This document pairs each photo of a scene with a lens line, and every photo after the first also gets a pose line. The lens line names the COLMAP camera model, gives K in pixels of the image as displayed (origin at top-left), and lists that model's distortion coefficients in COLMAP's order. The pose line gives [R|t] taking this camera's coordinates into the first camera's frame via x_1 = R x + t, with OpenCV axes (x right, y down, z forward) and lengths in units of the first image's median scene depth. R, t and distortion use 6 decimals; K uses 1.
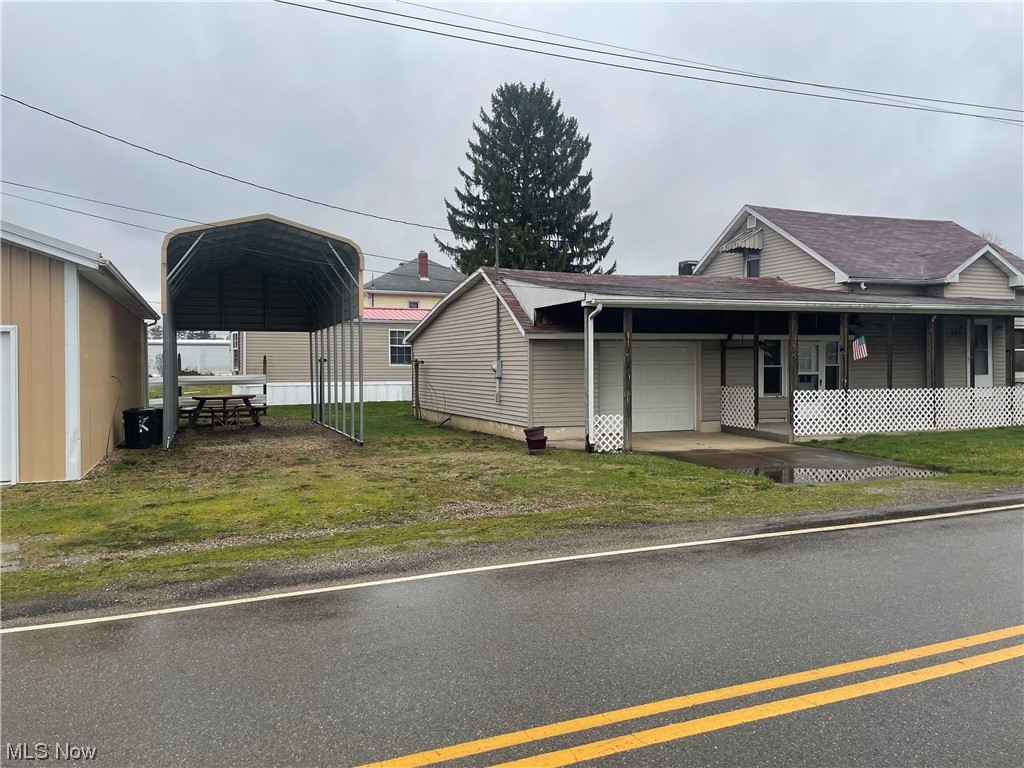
lens RADIAL K [[777.0, 0, 517.3], [0, 777.0, 377.8], [0, 0, 1]] dist [0.073071, -0.088307]
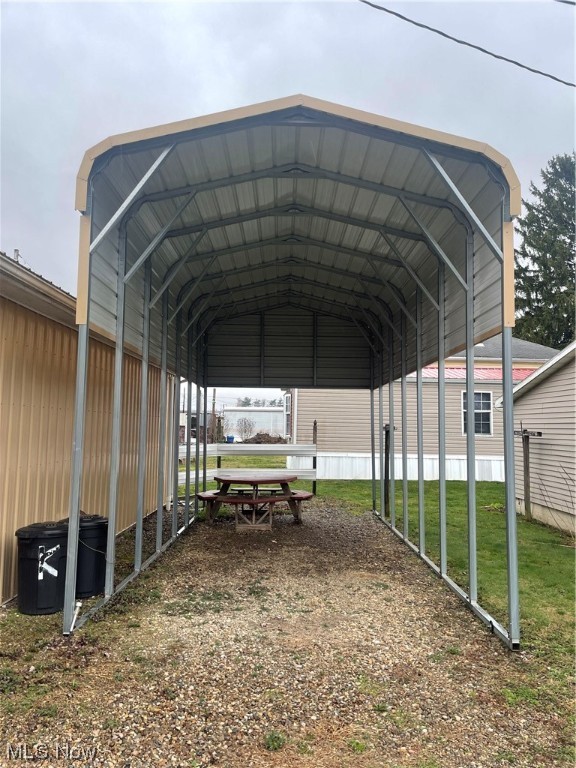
lens RADIAL K [[582.8, 0, 286.5], [0, 582.8, 381.3], [0, 0, 1]] dist [0.073071, -0.088307]
pose [[0.926834, -0.010849, -0.375315, -0.220793], [-0.025800, 0.995380, -0.092487, -0.021216], [0.374585, 0.095403, 0.922271, 0.766570]]
